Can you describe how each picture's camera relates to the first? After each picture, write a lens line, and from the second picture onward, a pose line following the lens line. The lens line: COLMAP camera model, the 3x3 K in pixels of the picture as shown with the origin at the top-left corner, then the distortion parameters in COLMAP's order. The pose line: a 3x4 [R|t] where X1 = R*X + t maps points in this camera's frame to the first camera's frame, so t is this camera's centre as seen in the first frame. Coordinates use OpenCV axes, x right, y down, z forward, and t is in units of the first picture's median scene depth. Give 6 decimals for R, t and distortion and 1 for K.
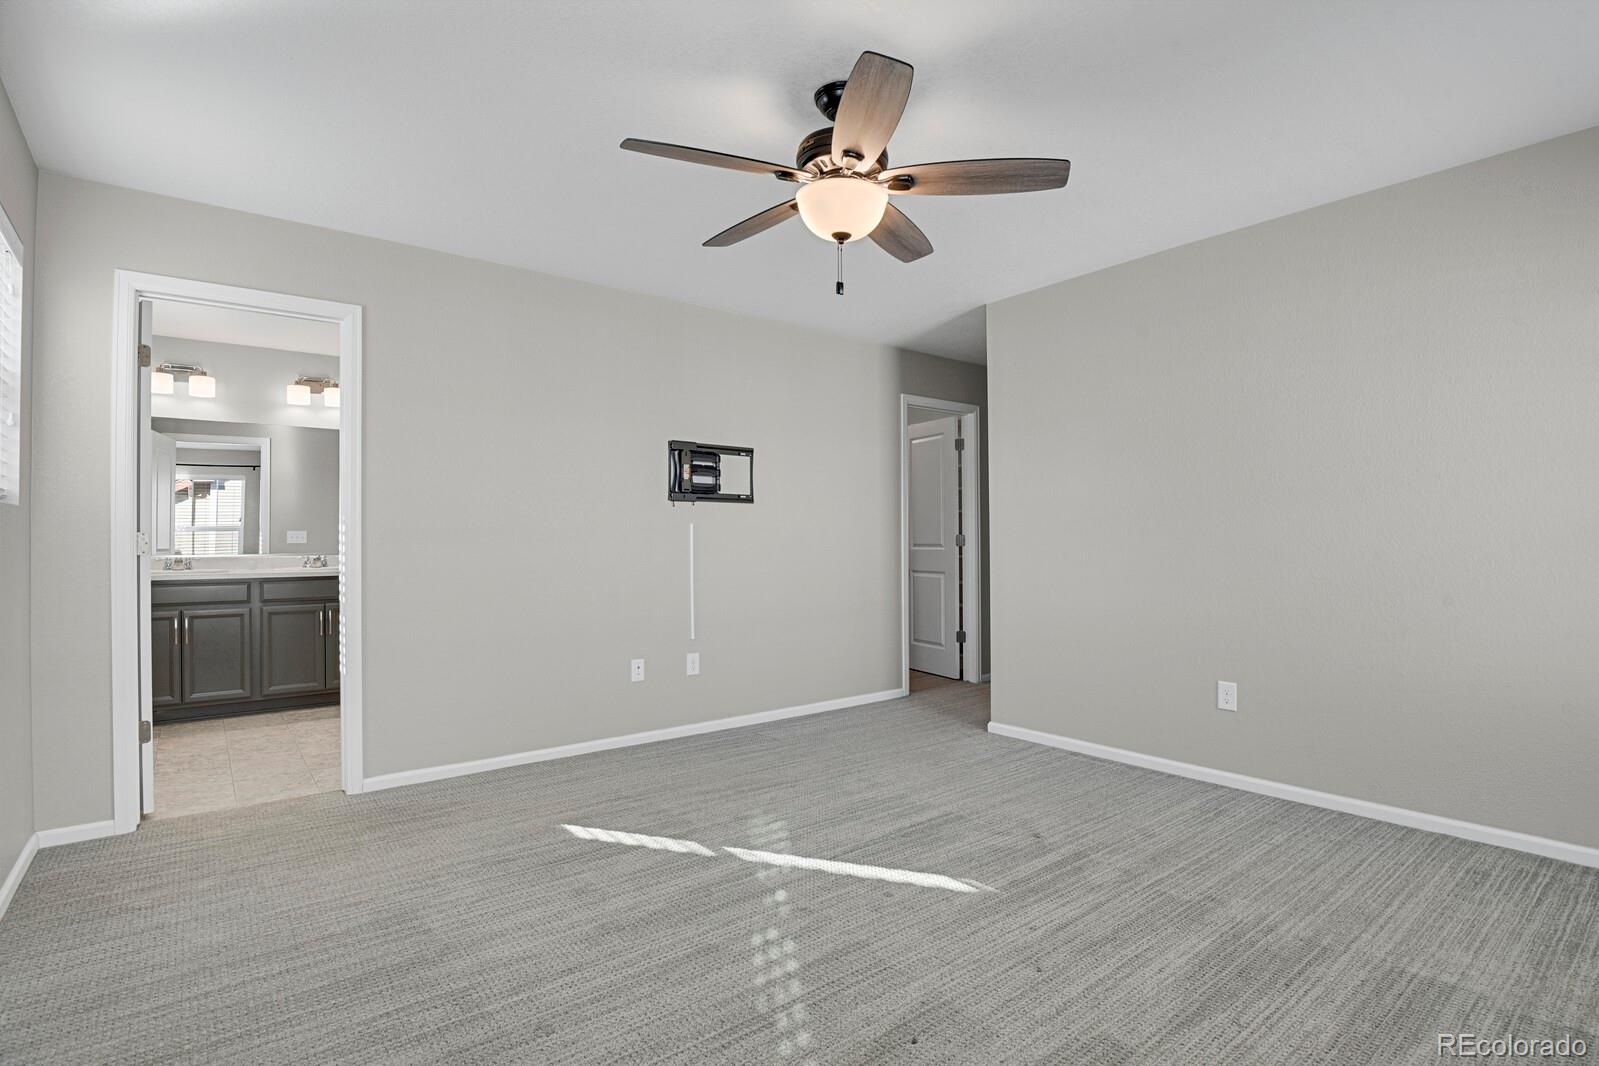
lens RADIAL K [[775.0, 0, 812.0], [0, 775.0, 533.2], [0, 0, 1]] dist [-0.023091, -0.000597]
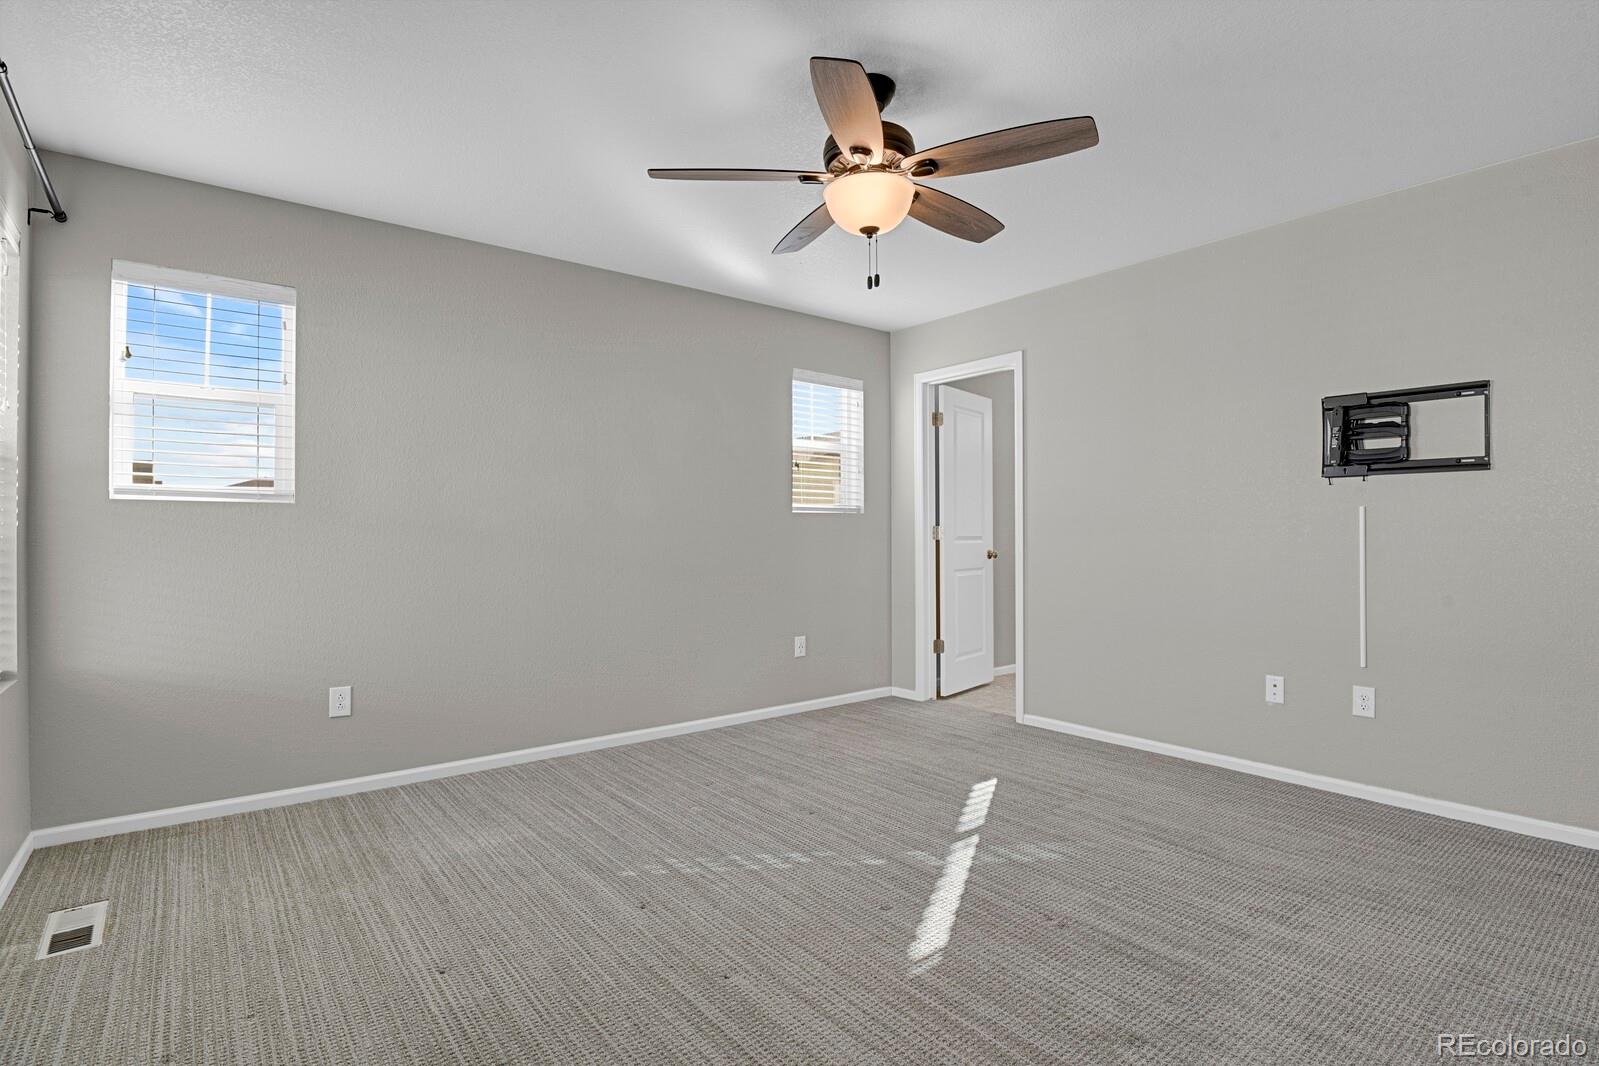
lens RADIAL K [[775.0, 0, 812.0], [0, 775.0, 533.2], [0, 0, 1]] dist [-0.023091, -0.000597]
pose [[0.014328, 0.006211, -0.999878, 0.670534], [0.013035, 0.999895, 0.006398, 0.001261], [0.999812, -0.013125, 0.014245, 0.583010]]
